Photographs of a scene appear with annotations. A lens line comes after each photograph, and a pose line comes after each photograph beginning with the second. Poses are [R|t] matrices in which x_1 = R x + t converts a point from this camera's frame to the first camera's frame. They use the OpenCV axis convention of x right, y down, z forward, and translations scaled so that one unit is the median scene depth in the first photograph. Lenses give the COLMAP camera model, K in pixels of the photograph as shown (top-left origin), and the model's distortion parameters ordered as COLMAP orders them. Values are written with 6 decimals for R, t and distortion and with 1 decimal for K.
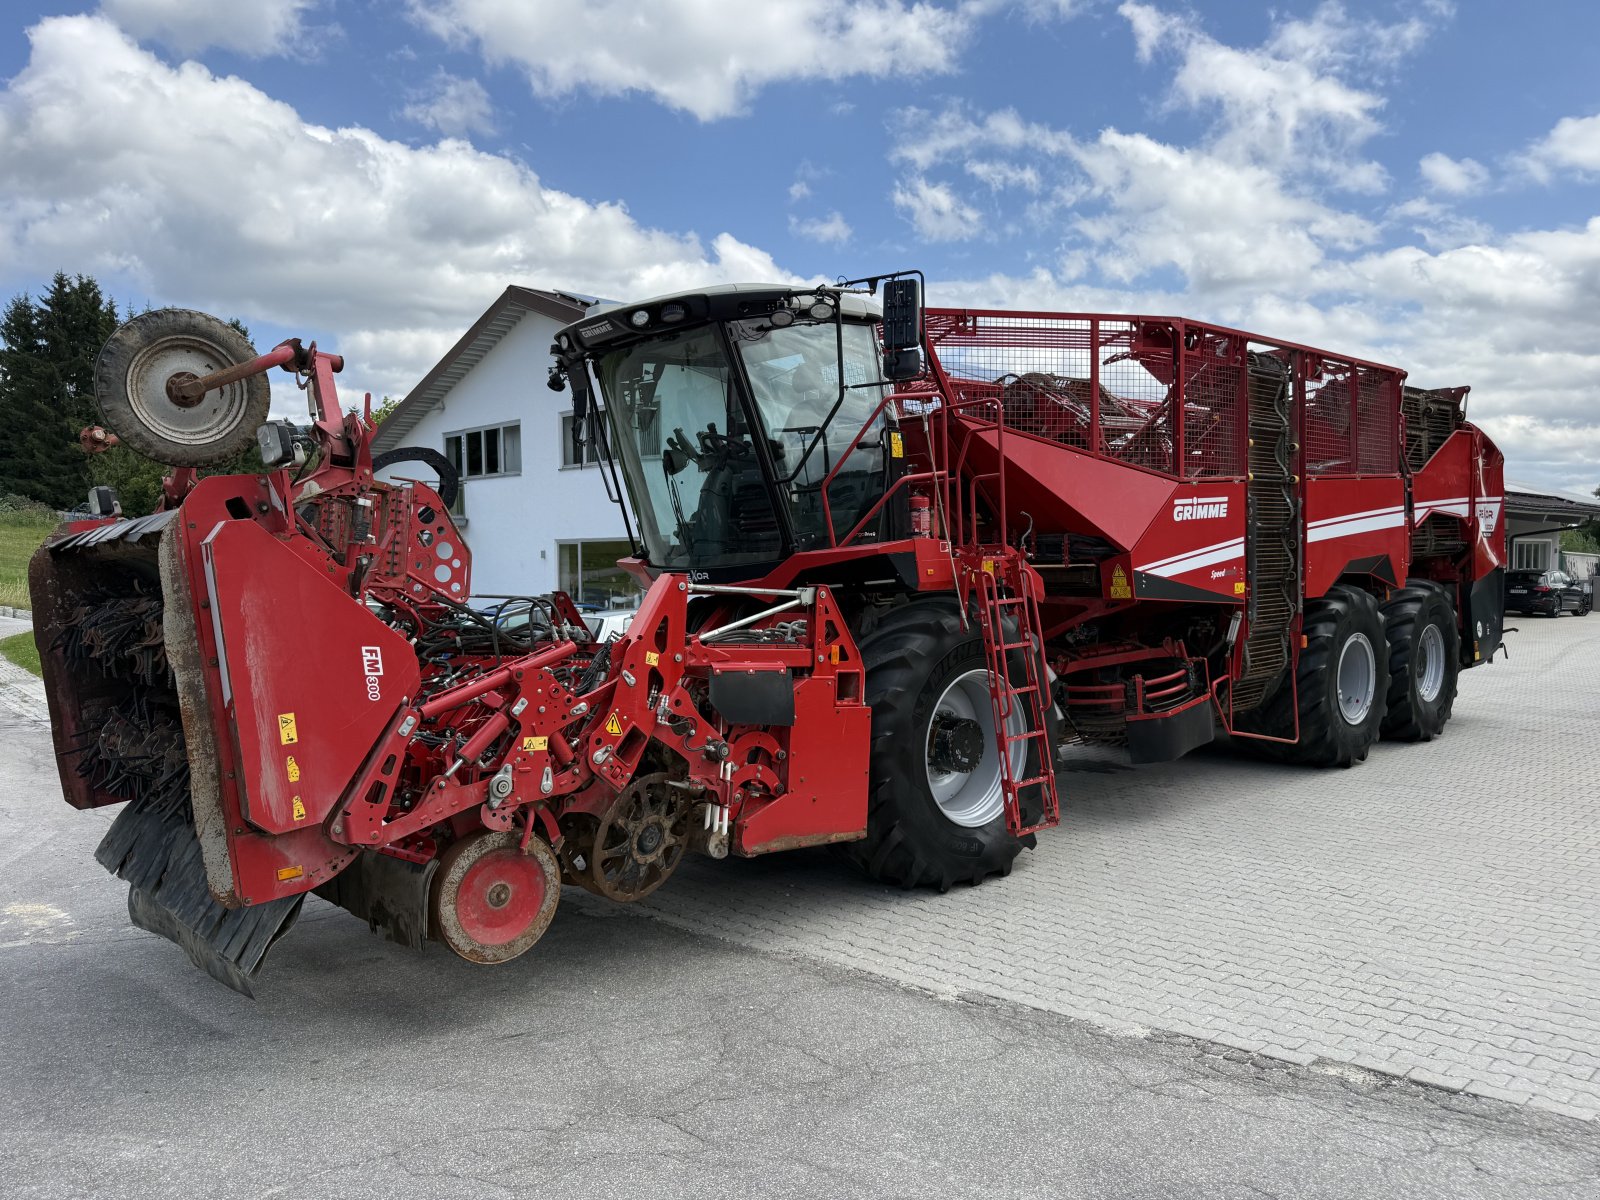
lens RADIAL K [[1187.1, 0, 800.0], [0, 1187.1, 590.8], [0, 0, 1]] dist [0.068586, -0.078804]
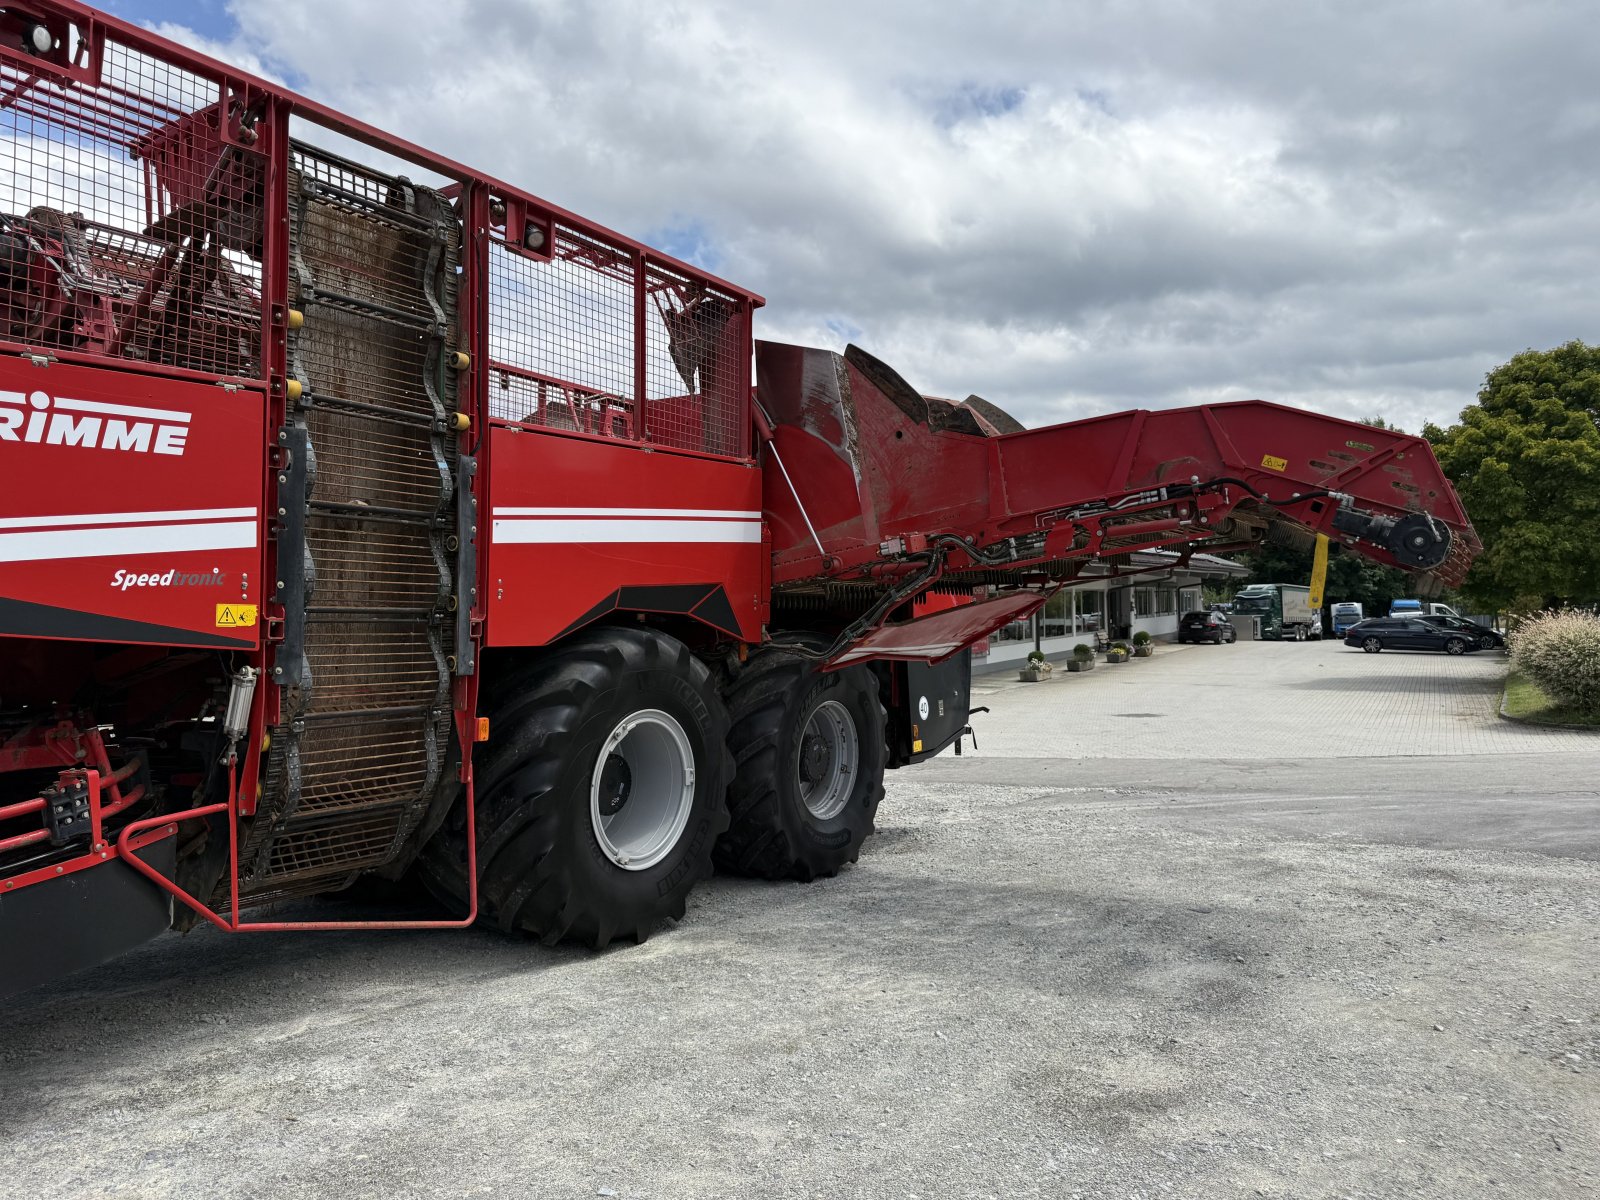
lens RADIAL K [[1123.4, 0, 804.6], [0, 1123.4, 588.6], [0, 0, 1]] dist [0.098490, -0.141644]
pose [[0.969680, 0.029723, 0.242563, 0.456482], [-0.011398, 0.996996, -0.076605, 0.017897], [-0.244112, 0.071517, 0.967106, 0.499785]]
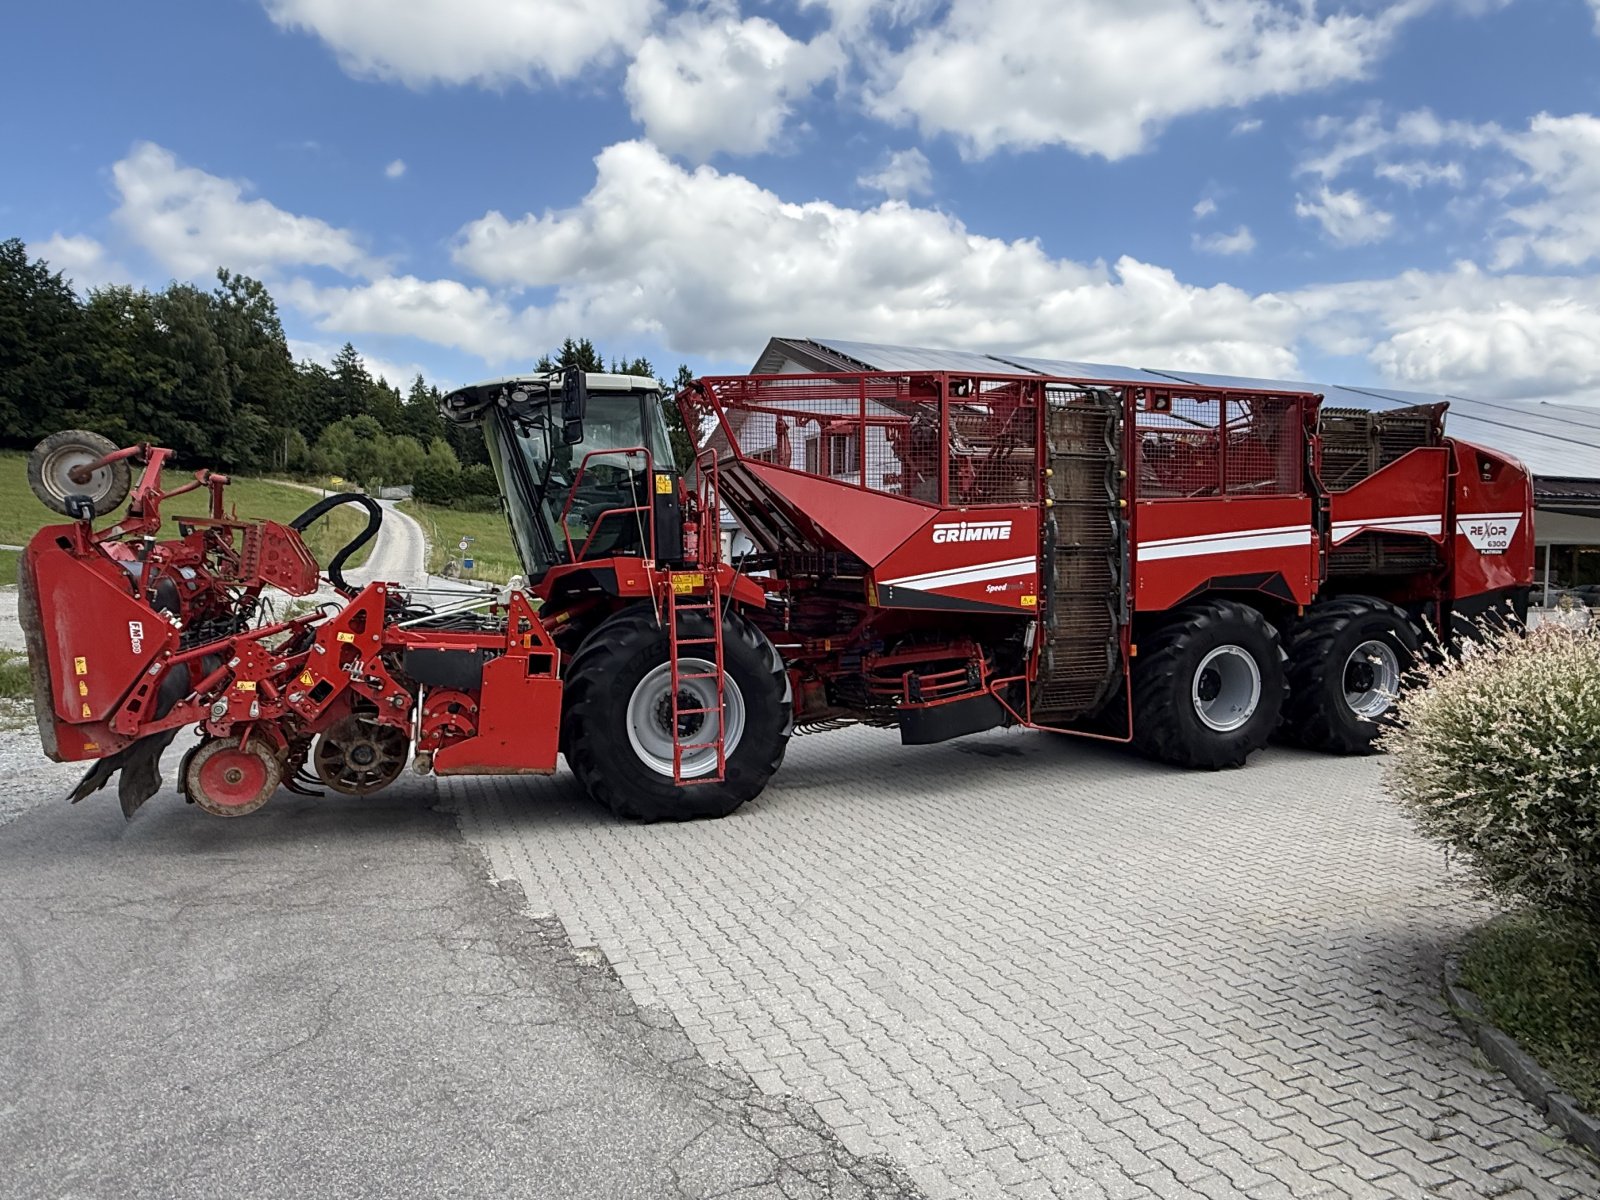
lens RADIAL K [[1044.2, 0, 800.0], [0, 1044.2, 600.0], [0, 0, 1]] dist [-0.021652, 0.005440]
pose [[0.921250, 0.031530, -0.387692, 0.532896], [-0.023733, 0.999409, 0.024884, -0.021820], [0.388247, -0.013723, 0.921453, -0.003306]]
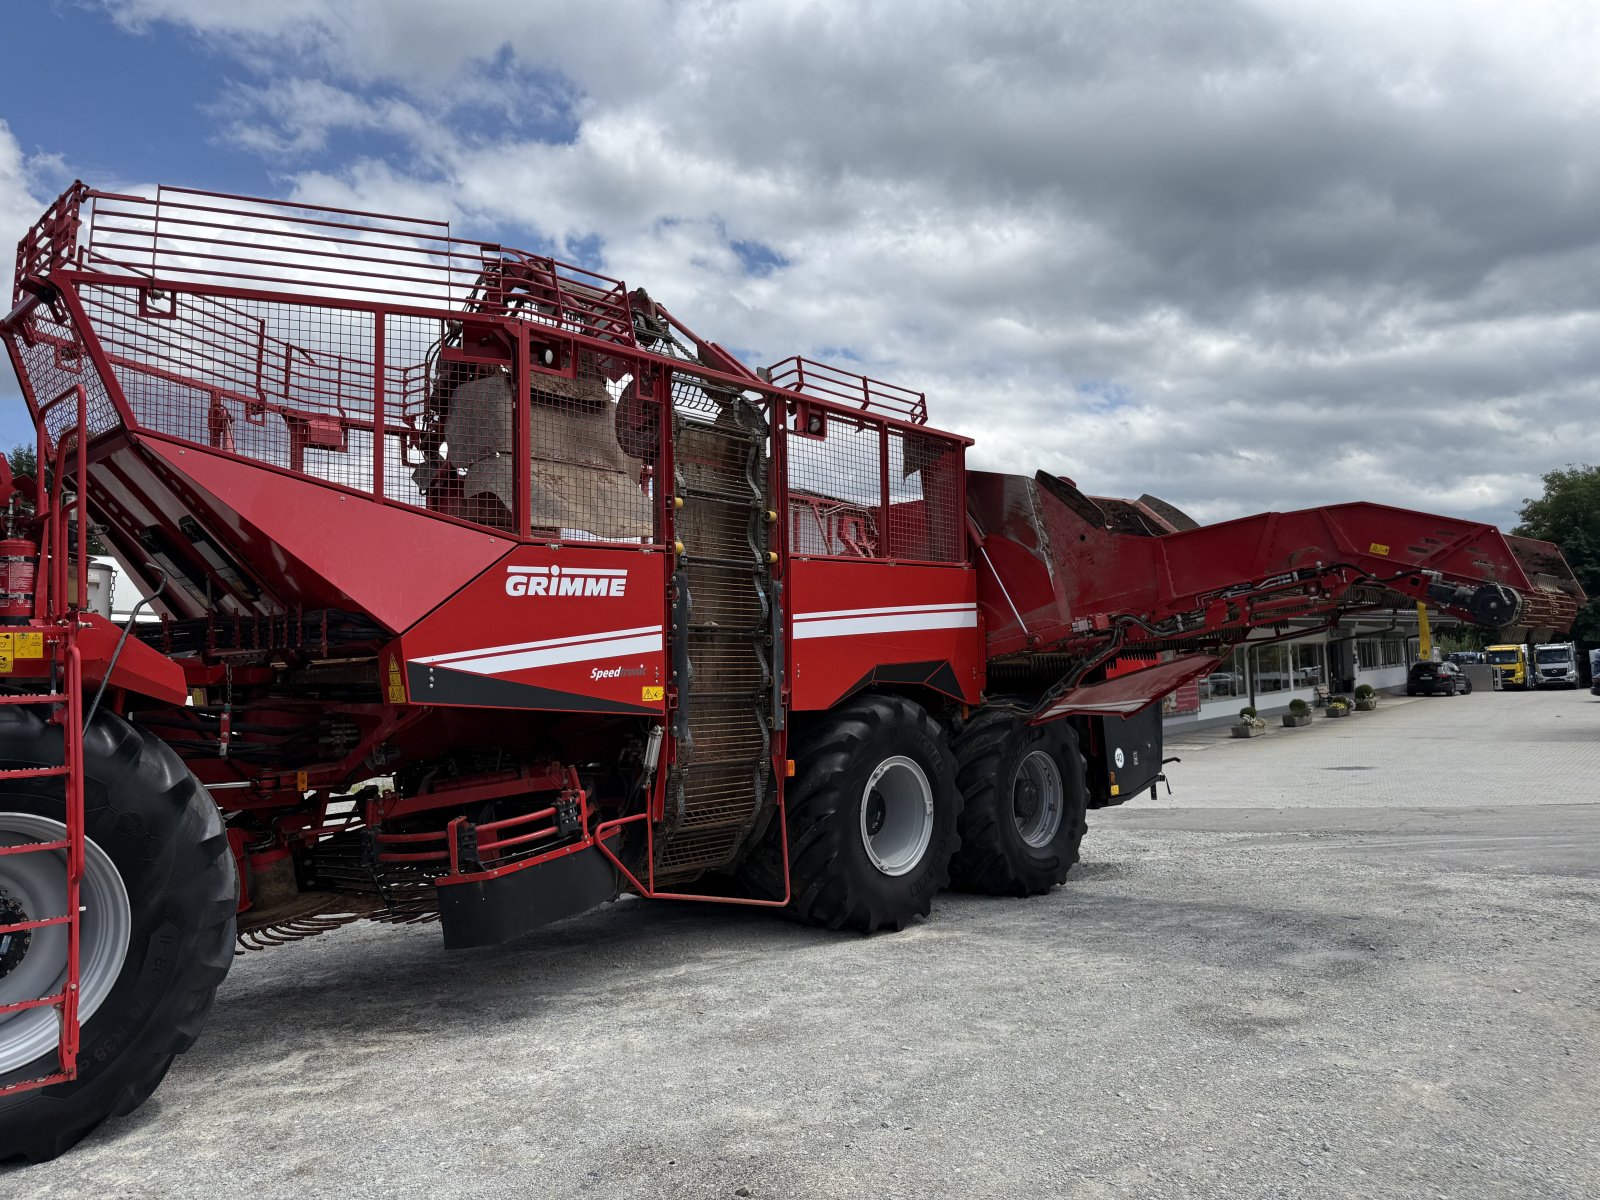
lens RADIAL K [[1120.6, 0, 803.5], [0, 1120.6, 602.6], [0, 0, 1]] dist [0.136816, -0.228353]
pose [[0.997871, 0.006956, 0.064851, 0.400260], [0.000575, 0.993320, -0.115388, 0.021045], [-0.065220, 0.115180, 0.991201, 0.289099]]
